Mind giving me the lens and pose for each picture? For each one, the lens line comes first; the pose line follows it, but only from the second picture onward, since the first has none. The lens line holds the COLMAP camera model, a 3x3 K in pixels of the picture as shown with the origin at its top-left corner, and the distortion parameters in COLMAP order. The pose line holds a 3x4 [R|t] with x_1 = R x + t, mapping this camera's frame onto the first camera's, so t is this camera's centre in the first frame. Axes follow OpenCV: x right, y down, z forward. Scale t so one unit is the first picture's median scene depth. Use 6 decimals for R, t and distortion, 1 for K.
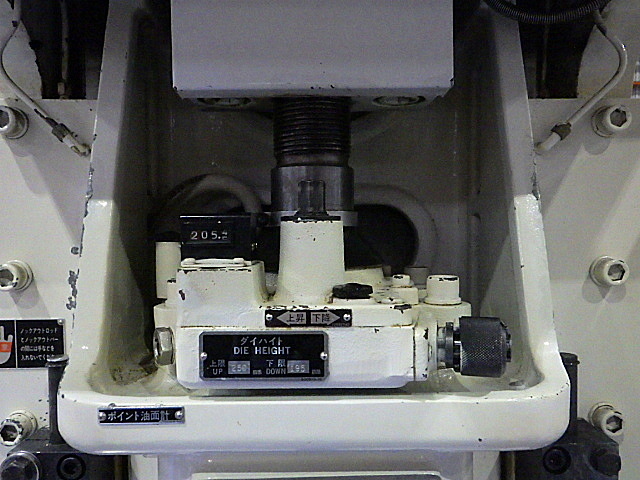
lens RADIAL K [[531.3, 0, 320.0], [0, 531.3, 240.0], [0, 0, 1]] dist [-0.003329, 0.007698]
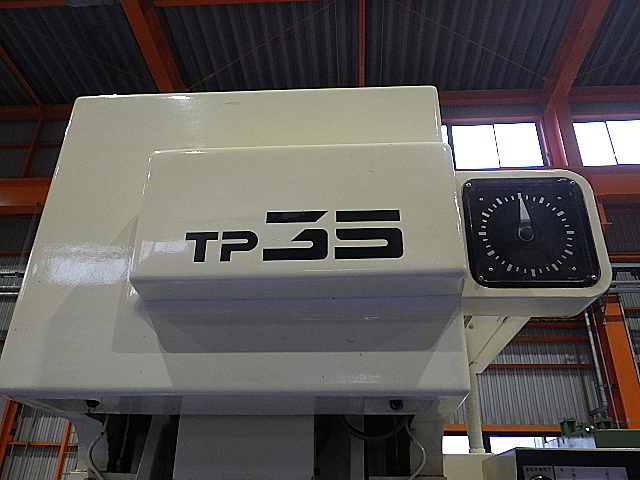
lens RADIAL K [[531.3, 0, 320.0], [0, 531.3, 240.0], [0, 0, 1]] dist [-0.003329, 0.007698]
pose [[0.995799, -0.023617, -0.088469, 0.384757], [-0.022230, 0.874908, -0.483779, -0.097325], [0.088828, 0.483713, 0.870707, -0.909126]]
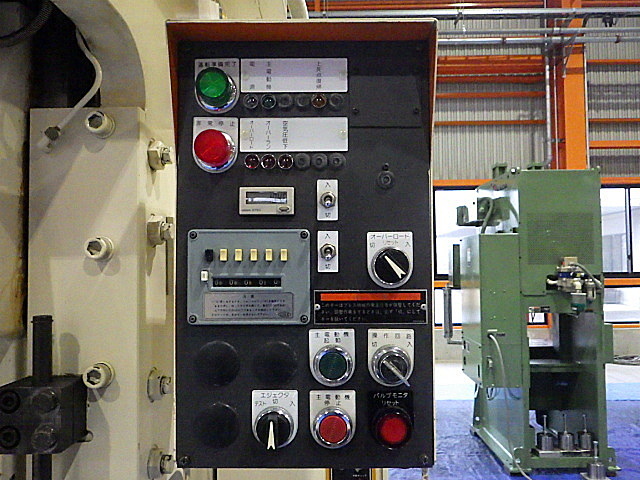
lens RADIAL K [[531.3, 0, 320.0], [0, 531.3, 240.0], [0, 0, 1]] dist [-0.003329, 0.007698]
pose [[0.999058, -0.004075, -0.043208, 1.091379], [0.000574, 0.996735, -0.080736, 0.137482], [0.043396, 0.080635, 0.995799, -0.169737]]
